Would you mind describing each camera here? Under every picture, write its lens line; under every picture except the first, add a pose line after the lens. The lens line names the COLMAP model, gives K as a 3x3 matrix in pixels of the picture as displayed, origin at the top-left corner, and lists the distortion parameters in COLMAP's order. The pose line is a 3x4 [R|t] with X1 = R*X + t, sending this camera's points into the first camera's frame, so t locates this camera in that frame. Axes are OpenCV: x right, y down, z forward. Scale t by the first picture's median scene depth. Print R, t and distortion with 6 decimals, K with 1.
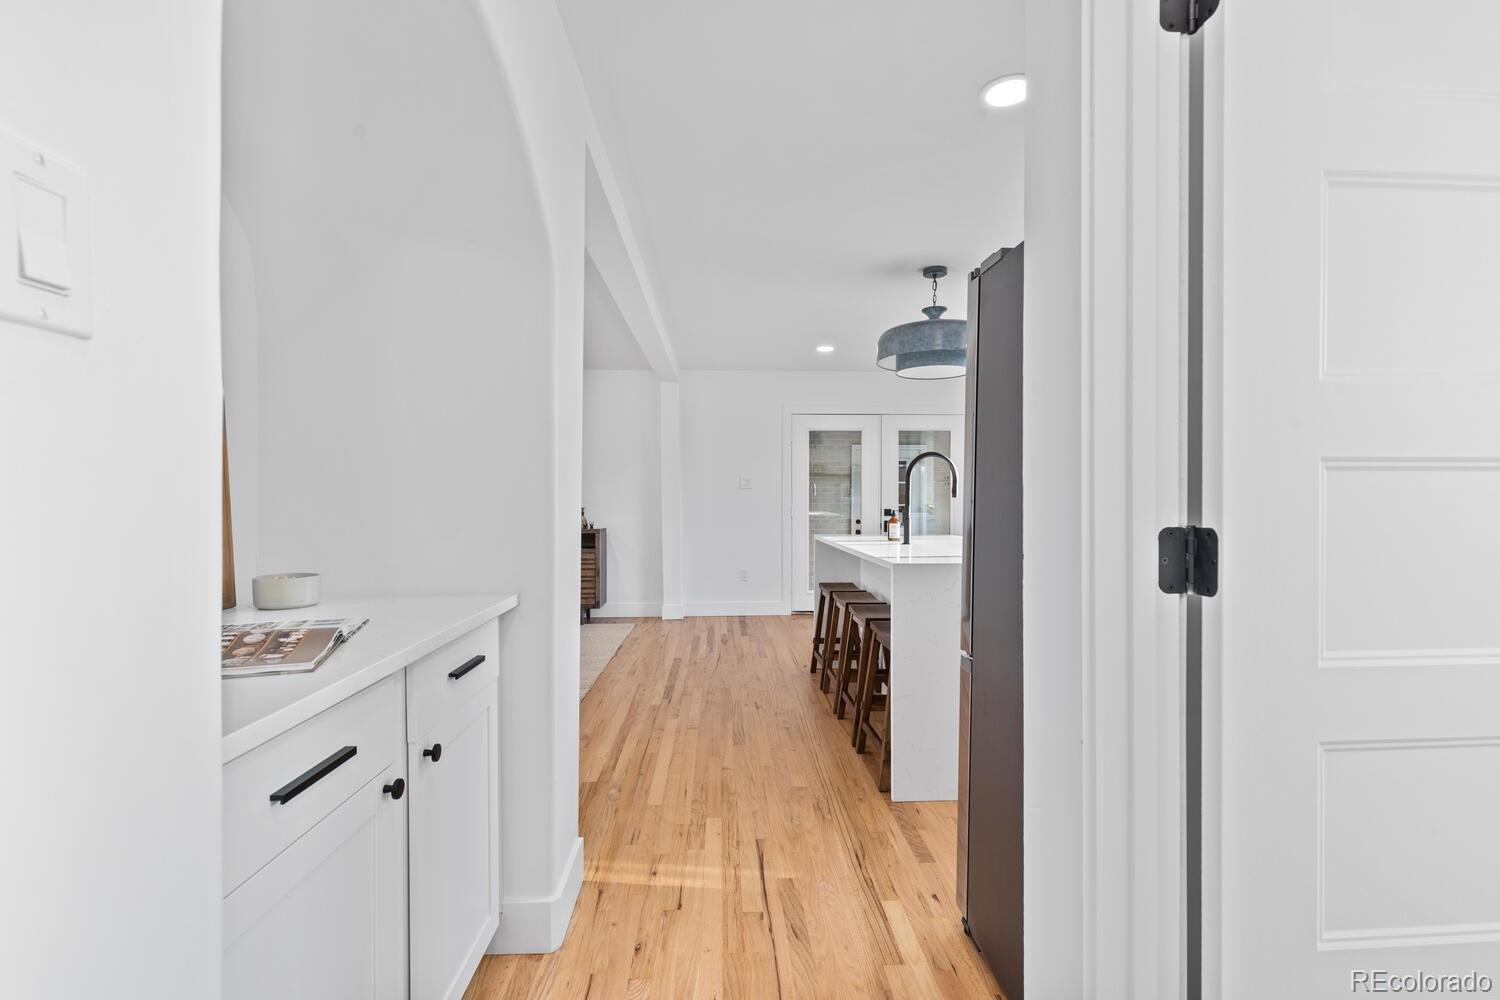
lens RADIAL K [[671.9, 0, 750.0], [0, 671.9, 500.0], [0, 0, 1]] dist [0.001181, -0.000240]
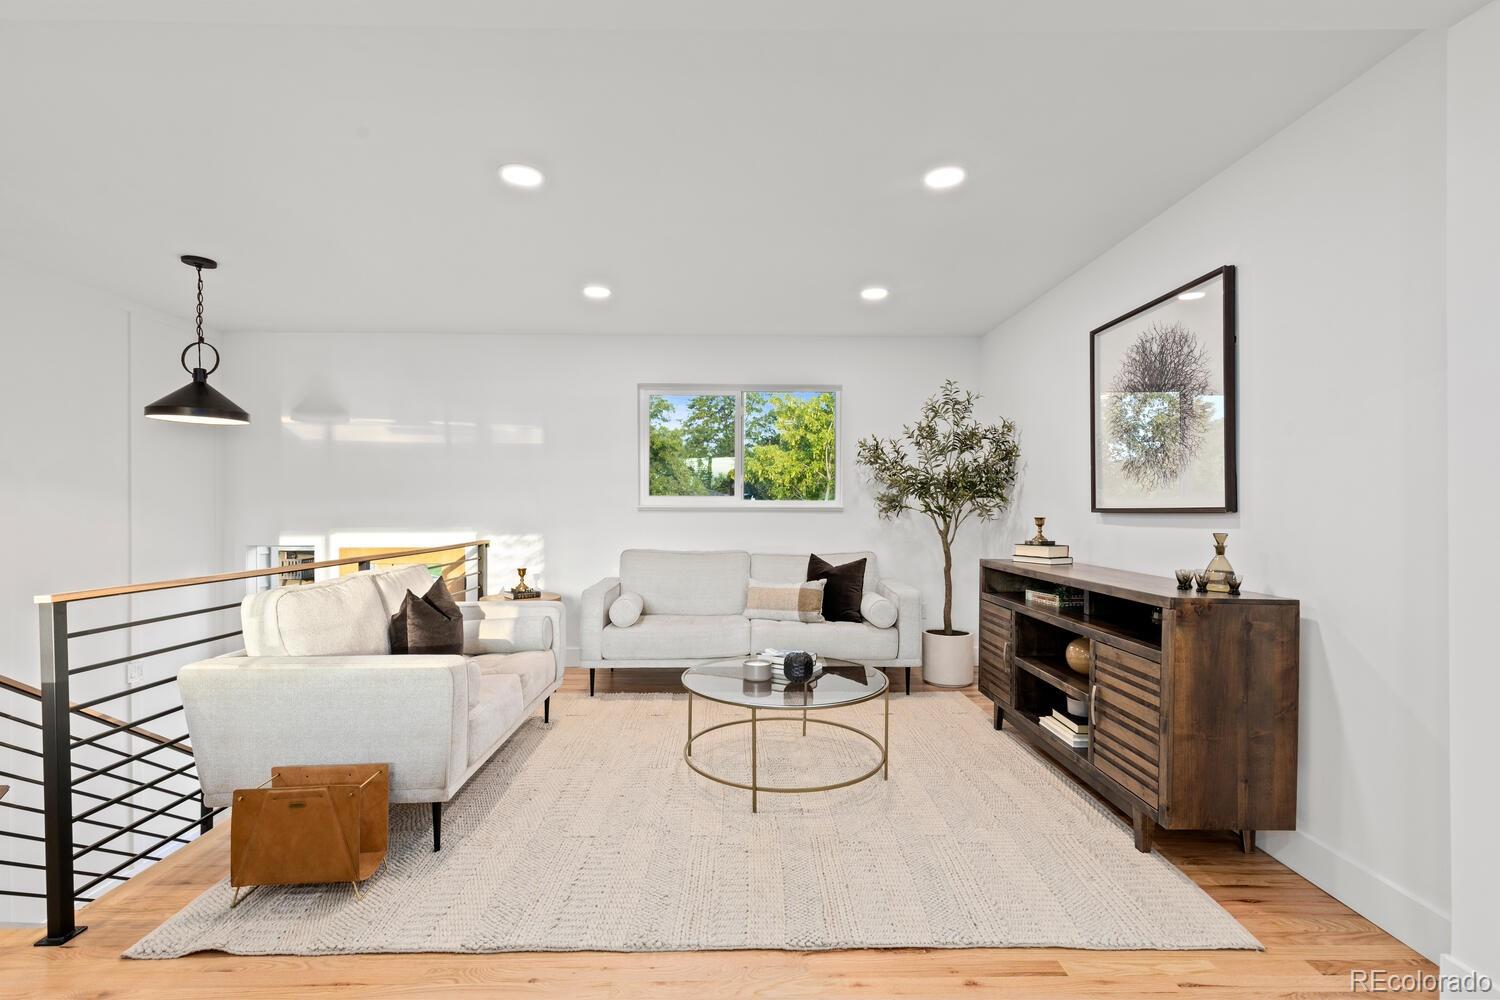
lens RADIAL K [[666.3, 0, 750.1], [0, 666.3, 506.7], [0, 0, 1]] dist [0.005554, -0.001225]
pose [[-0.023116, 0.003627, -0.999726, 0.167532], [-0.006466, 0.999972, 0.003777, -0.004312], [0.999712, 0.006552, -0.023092, 1.097601]]
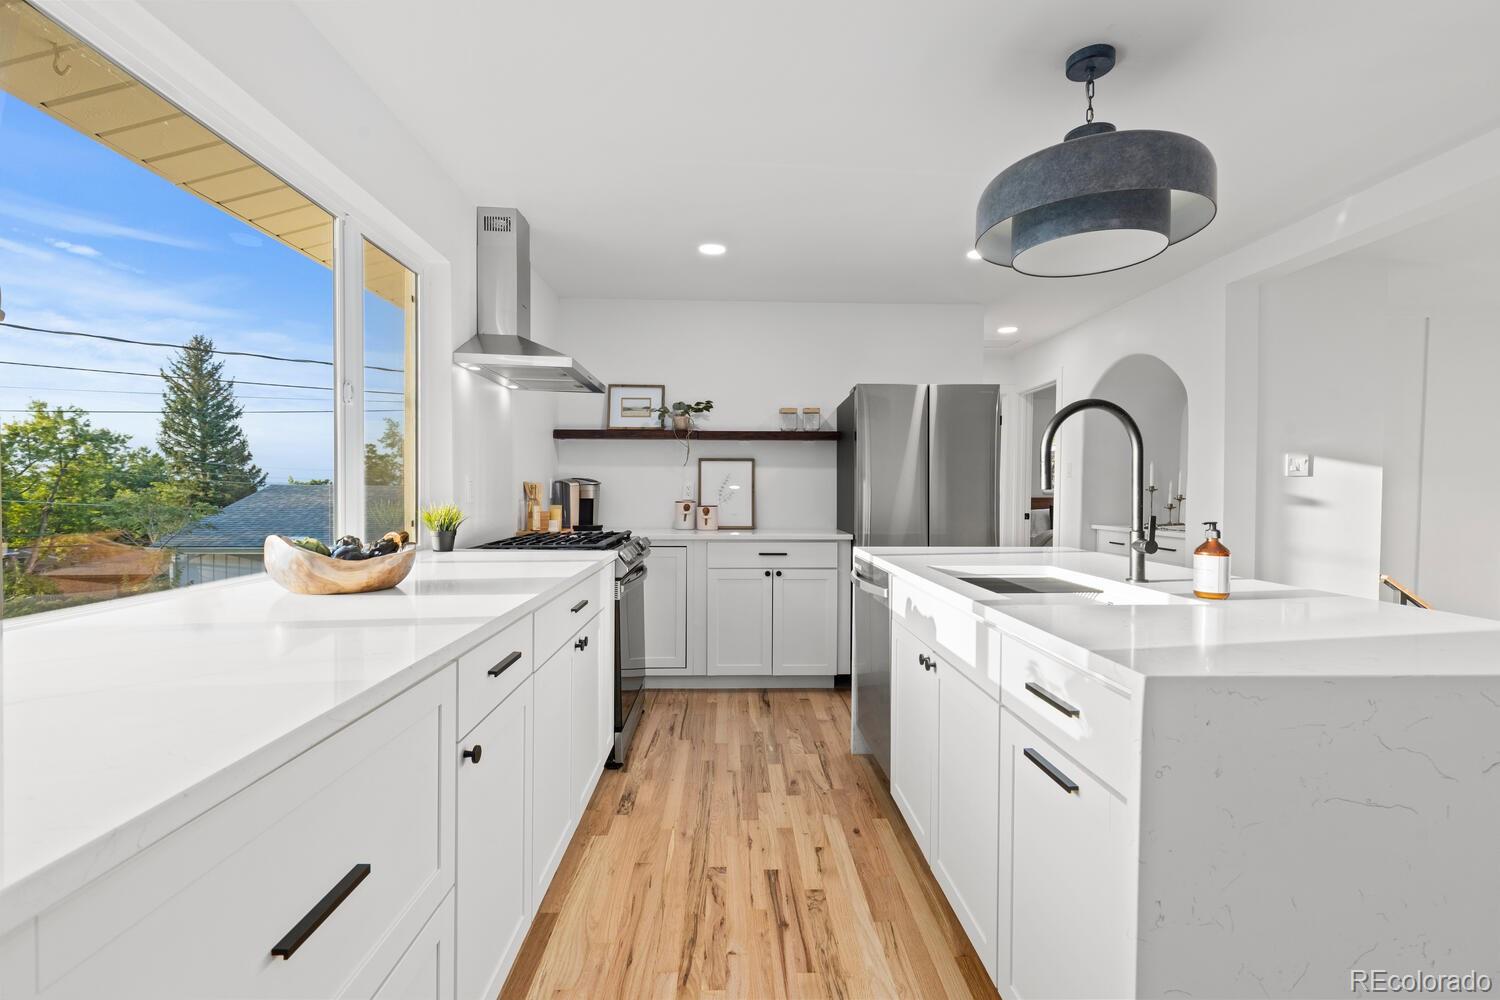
lens RADIAL K [[666.3, 0, 750.1], [0, 666.3, 506.7], [0, 0, 1]] dist [0.005554, -0.001225]
pose [[-0.999868, -0.007111, 0.014586, 0.435637], [-0.006647, 0.999479, 0.031575, -0.004489], [-0.014803, 0.031474, -0.999395, 1.260669]]
